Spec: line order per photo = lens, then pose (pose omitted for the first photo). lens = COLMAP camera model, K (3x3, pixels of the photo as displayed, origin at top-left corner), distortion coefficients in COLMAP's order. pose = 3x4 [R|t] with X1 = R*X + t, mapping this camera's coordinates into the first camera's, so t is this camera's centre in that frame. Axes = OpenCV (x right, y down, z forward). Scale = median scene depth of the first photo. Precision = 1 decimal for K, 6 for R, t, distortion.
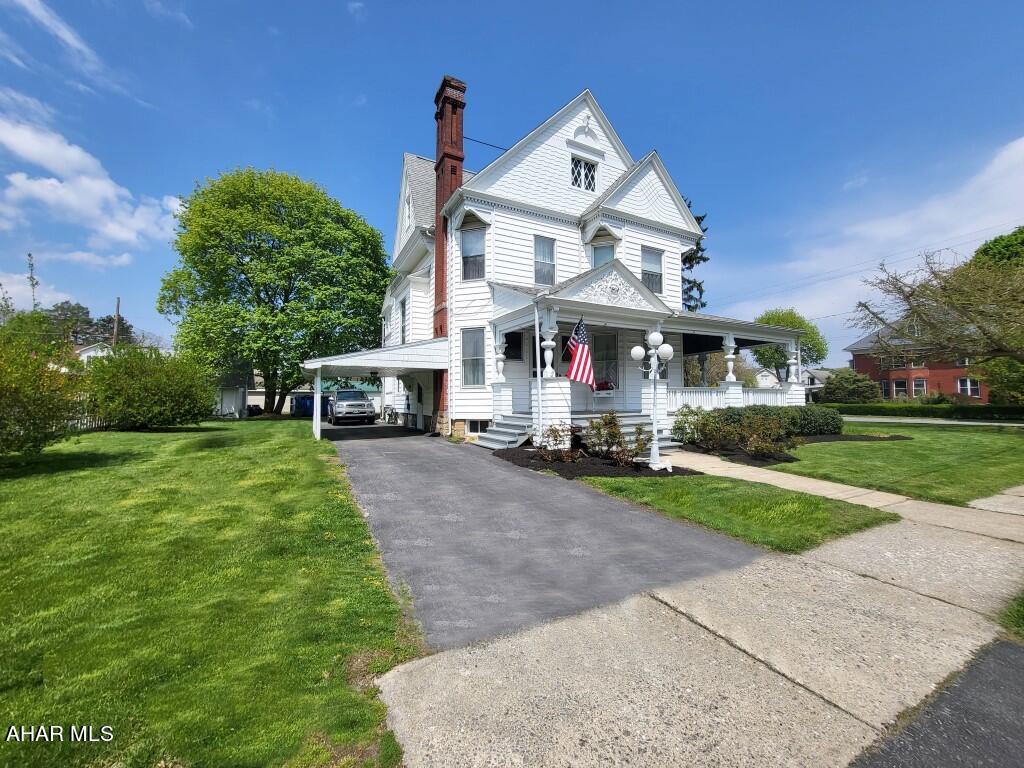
lens RADIAL K [[402.6, 0, 511.1], [0, 402.6, 383.3], [0, 0, 1]] dist [-0.003492, 0.000179]
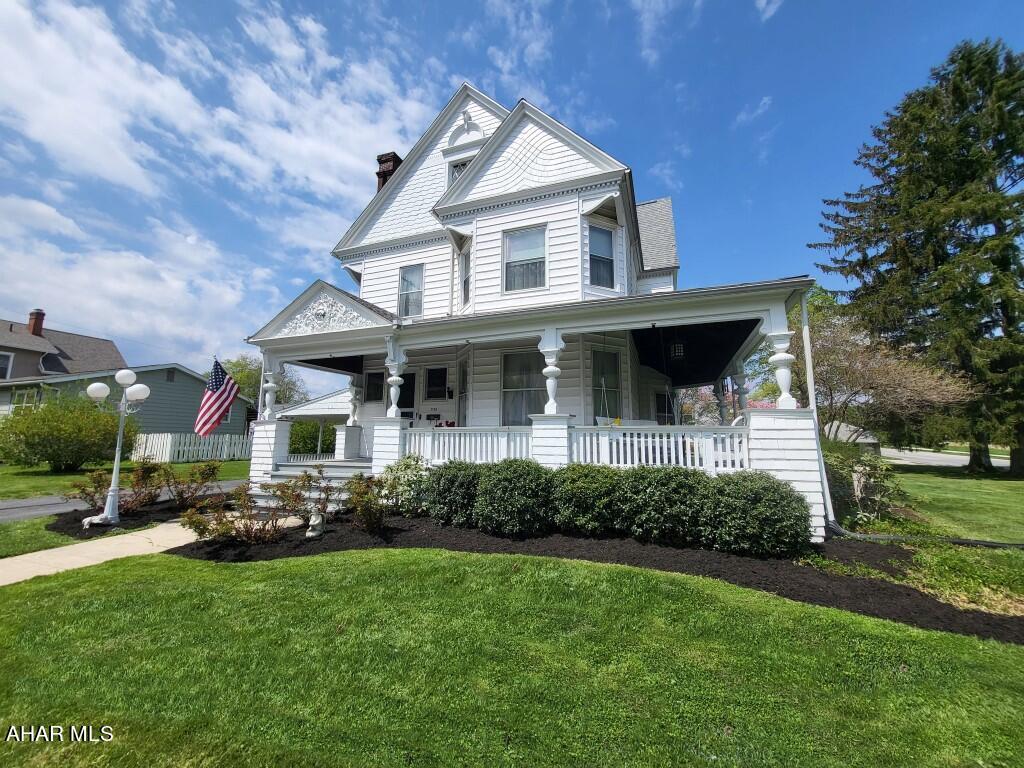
lens RADIAL K [[402.6, 0, 513.6], [0, 402.6, 384.3], [0, 0, 1]] dist [-0.003492, 0.000179]
pose [[0.664860, -0.097116, -0.740628, 0.835805], [0.018853, 0.993378, -0.113334, 0.013769], [0.746730, 0.061388, 0.662288, 0.543386]]
